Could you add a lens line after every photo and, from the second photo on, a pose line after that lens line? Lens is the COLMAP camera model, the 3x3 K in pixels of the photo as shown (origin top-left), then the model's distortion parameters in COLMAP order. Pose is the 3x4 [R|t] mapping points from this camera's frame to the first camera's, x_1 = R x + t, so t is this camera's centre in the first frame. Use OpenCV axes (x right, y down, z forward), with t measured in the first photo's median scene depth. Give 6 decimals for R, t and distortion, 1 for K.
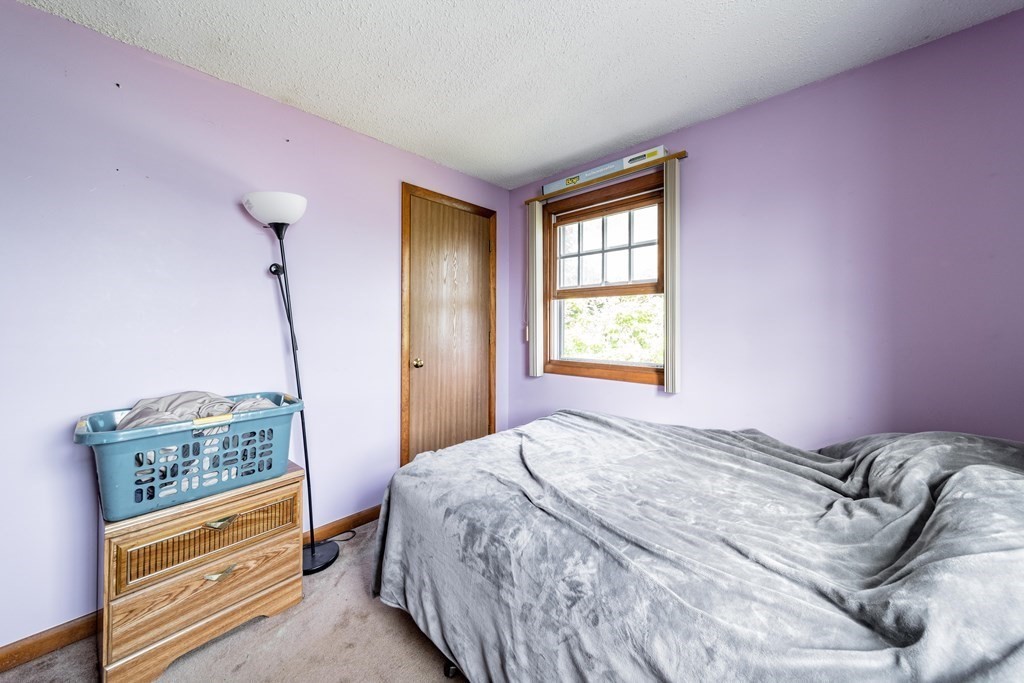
lens RADIAL K [[357.8, 0, 500.4], [0, 357.8, 324.2], [0, 0, 1]] dist [0.000747, 0.000059]
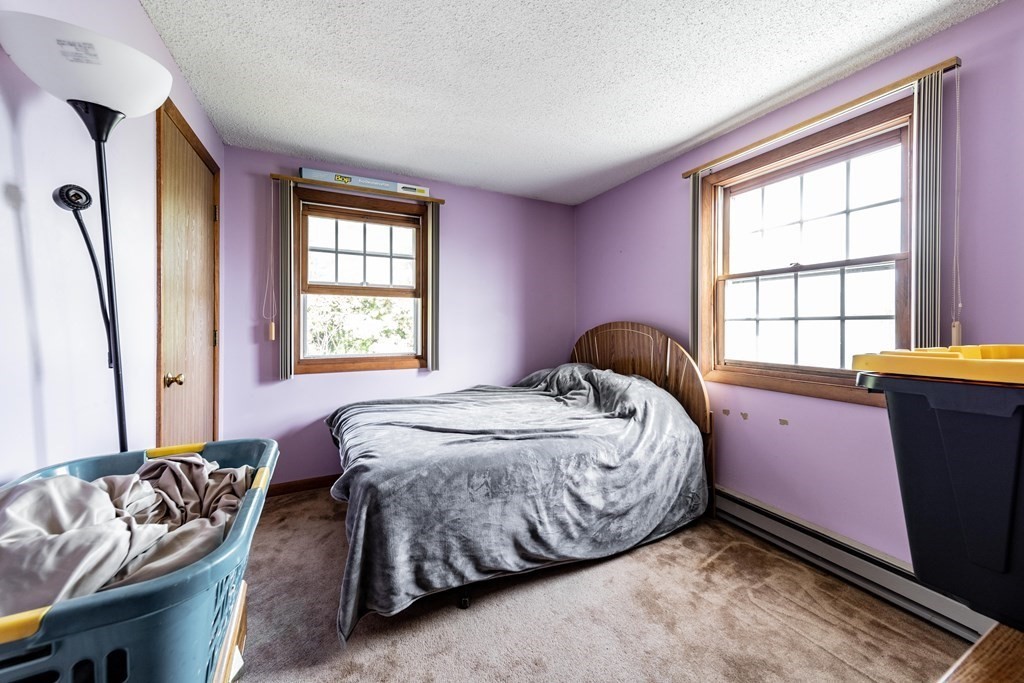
lens RADIAL K [[357.8, 0, 500.4], [0, 357.8, 324.2], [0, 0, 1]] dist [0.000747, 0.000059]
pose [[0.367740, 0.002400, 0.929926, -0.599412], [-0.008376, 0.999965, 0.000732, 0.005609], [-0.929891, -0.008059, 0.367747, 0.218633]]
